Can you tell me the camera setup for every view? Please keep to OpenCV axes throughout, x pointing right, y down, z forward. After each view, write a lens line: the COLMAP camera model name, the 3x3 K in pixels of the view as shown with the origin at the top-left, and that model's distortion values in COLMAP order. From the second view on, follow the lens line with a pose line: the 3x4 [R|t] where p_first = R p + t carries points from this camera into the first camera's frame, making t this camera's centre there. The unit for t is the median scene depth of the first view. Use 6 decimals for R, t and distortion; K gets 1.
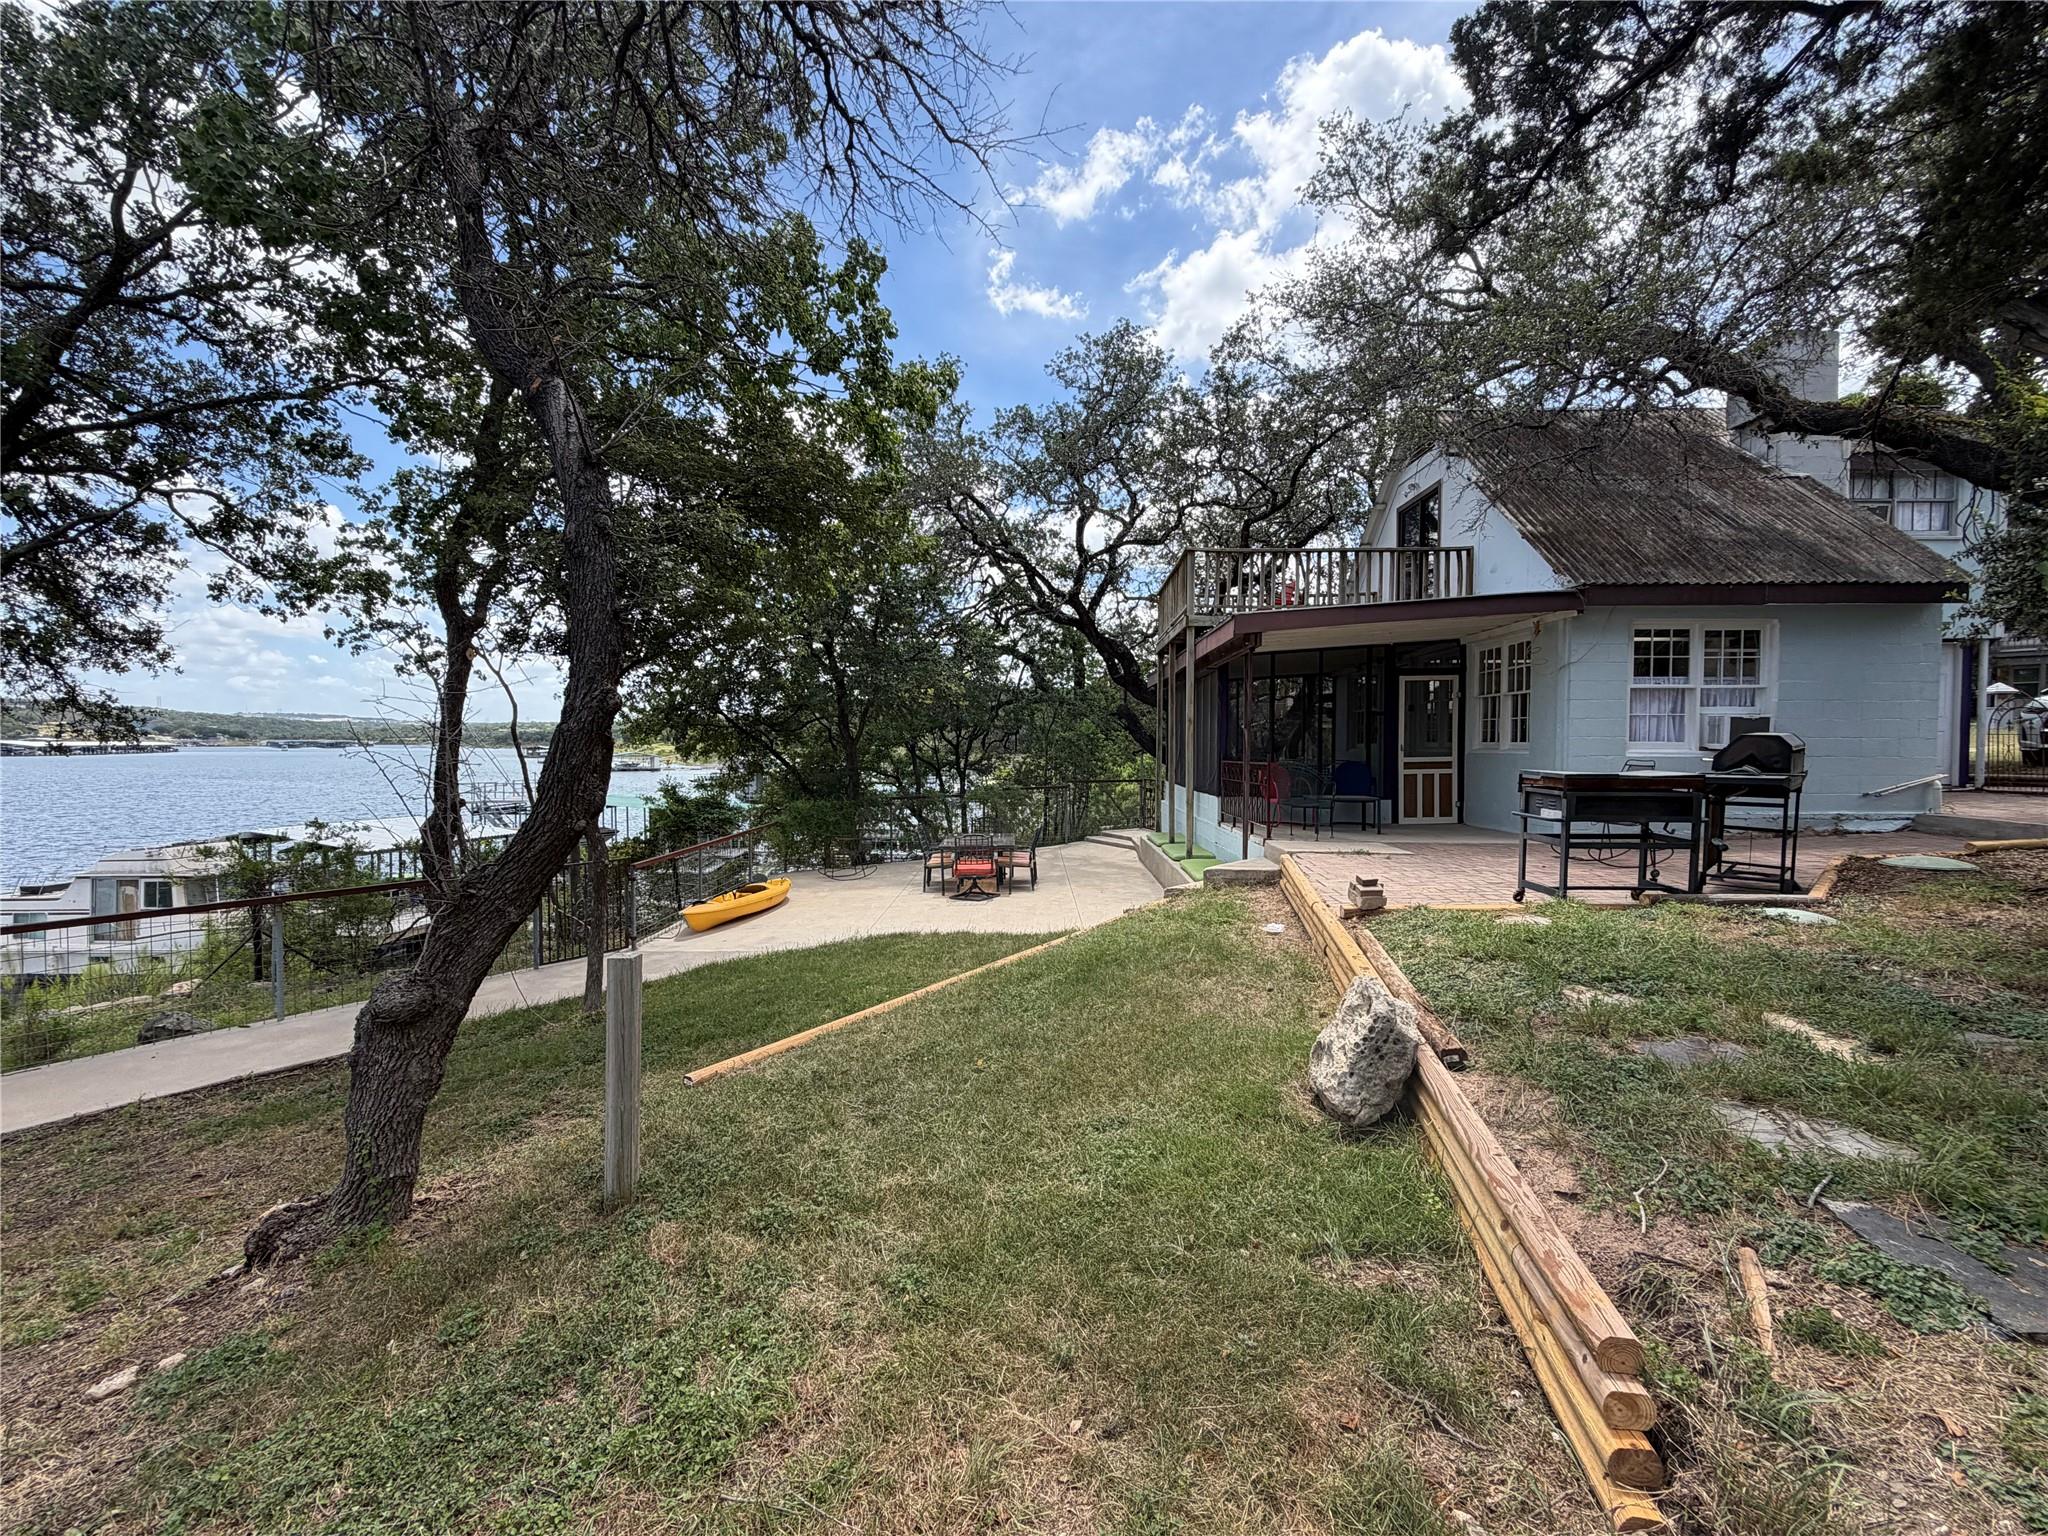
lens RADIAL K [[898.9, 0, 1025.8], [0, 898.9, 765.4], [0, 0, 1]] dist [-0.000617, -0.000015]
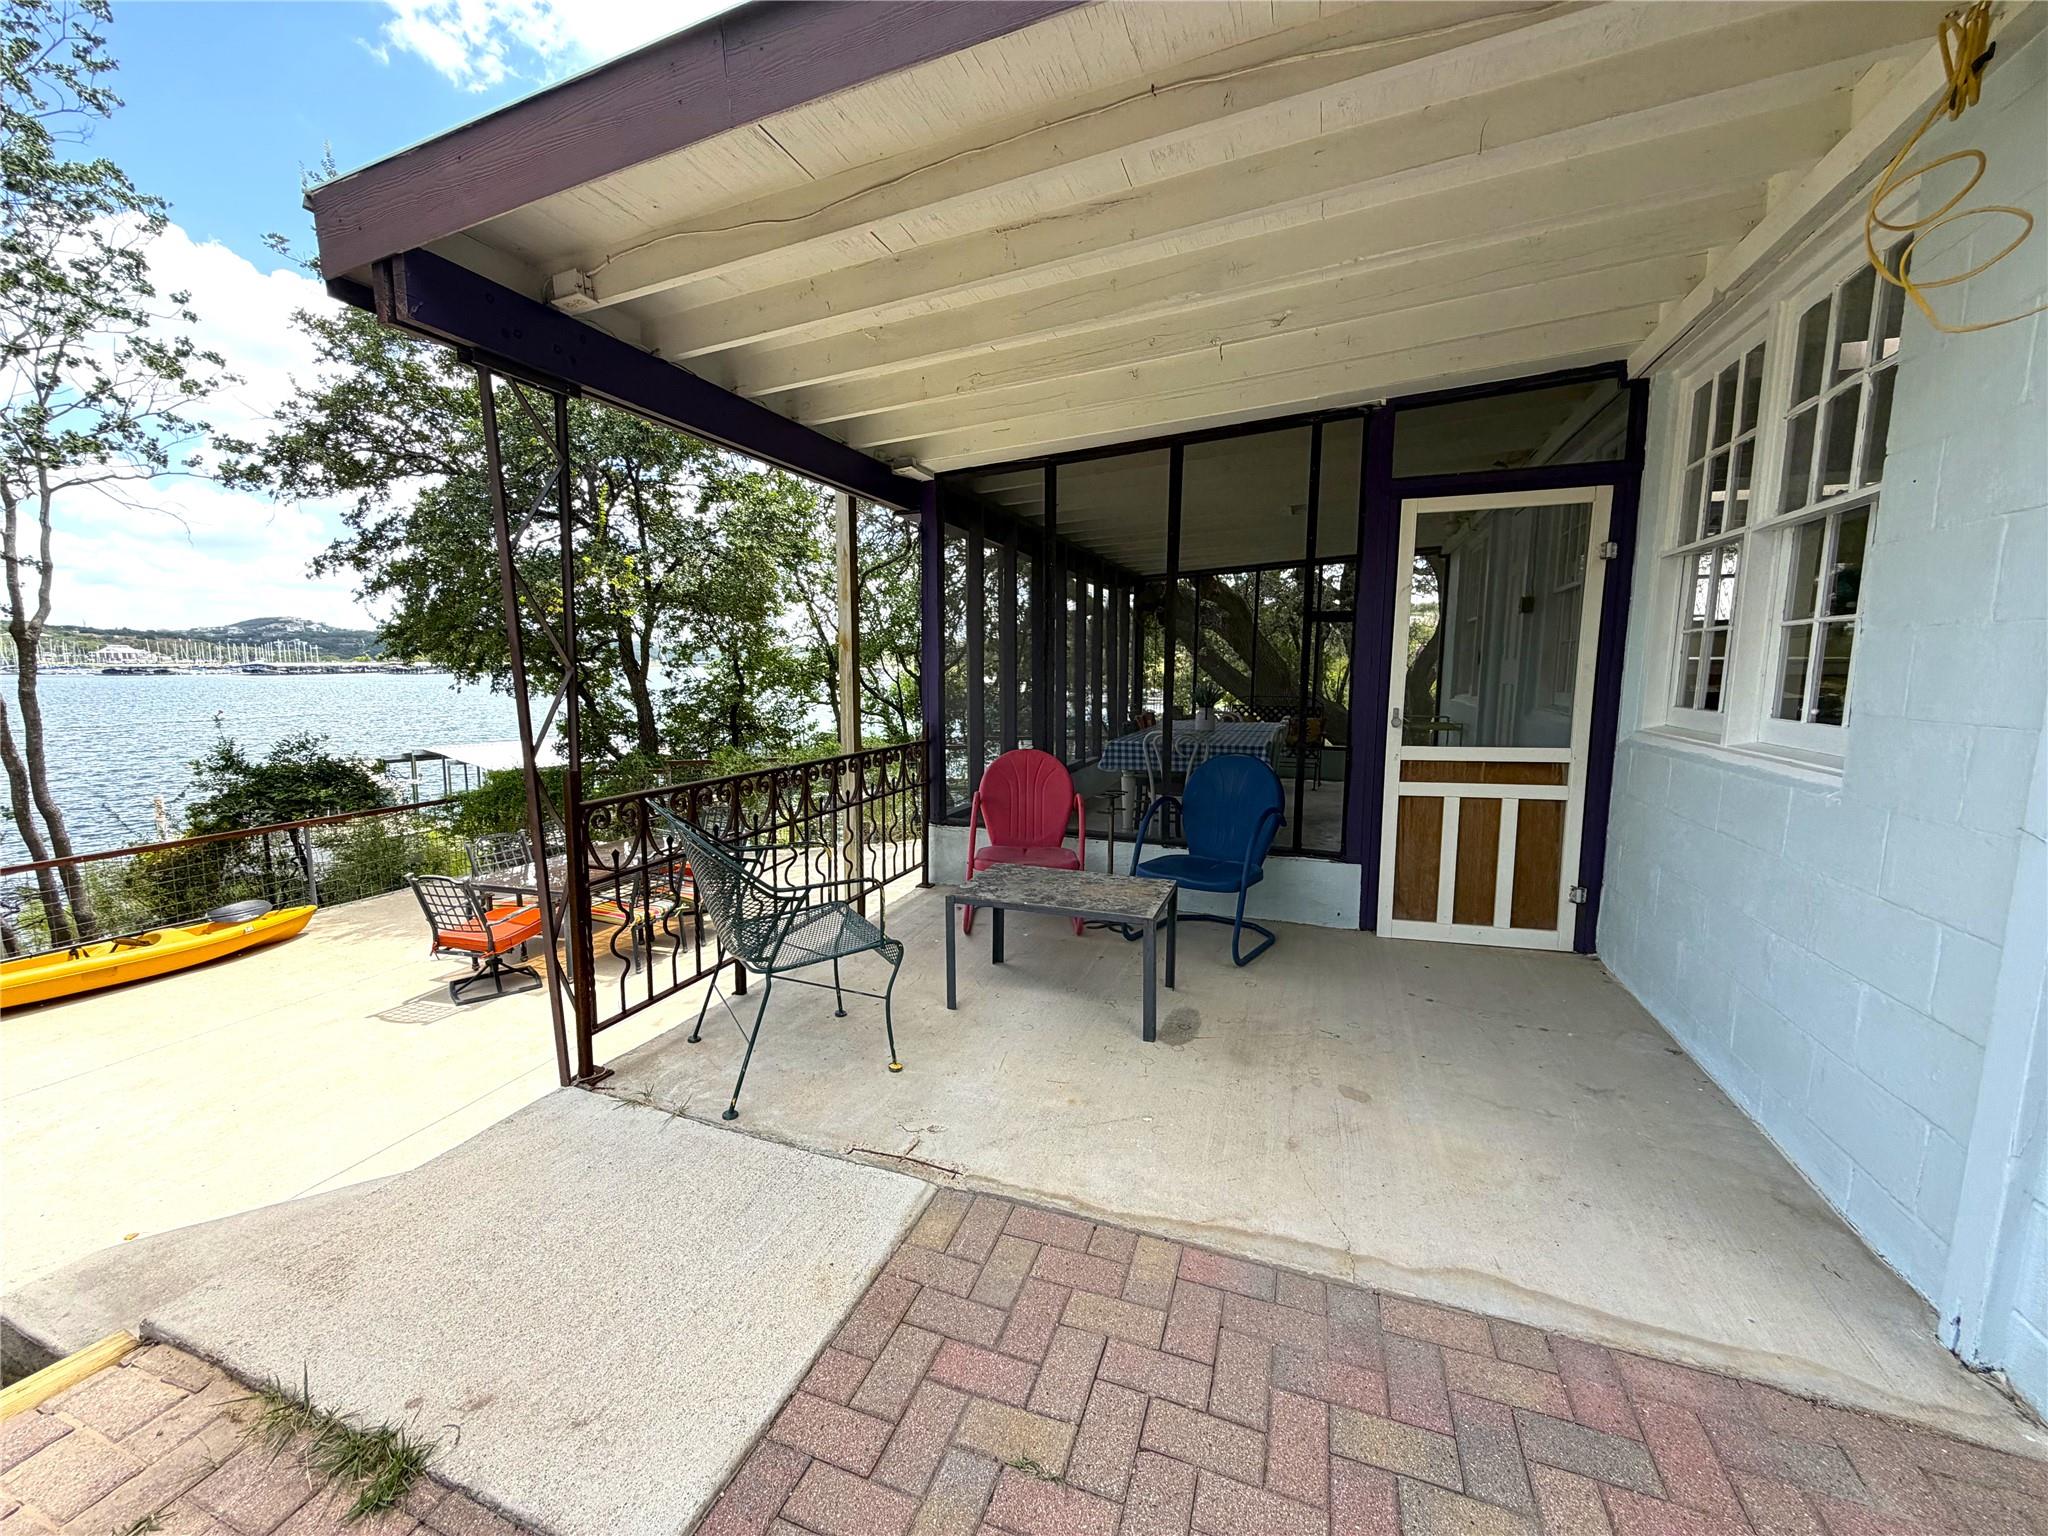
lens RADIAL K [[808.8, 0, 1020.6], [0, 808.8, 772.8], [0, 0, 1]] dist [0.001044, 0.000047]
pose [[0.943400, 0.049463, -0.327948, 0.385116], [-0.014609, 0.994054, 0.107905, -0.029945], [0.331335, -0.097007, 0.938513, 0.662657]]
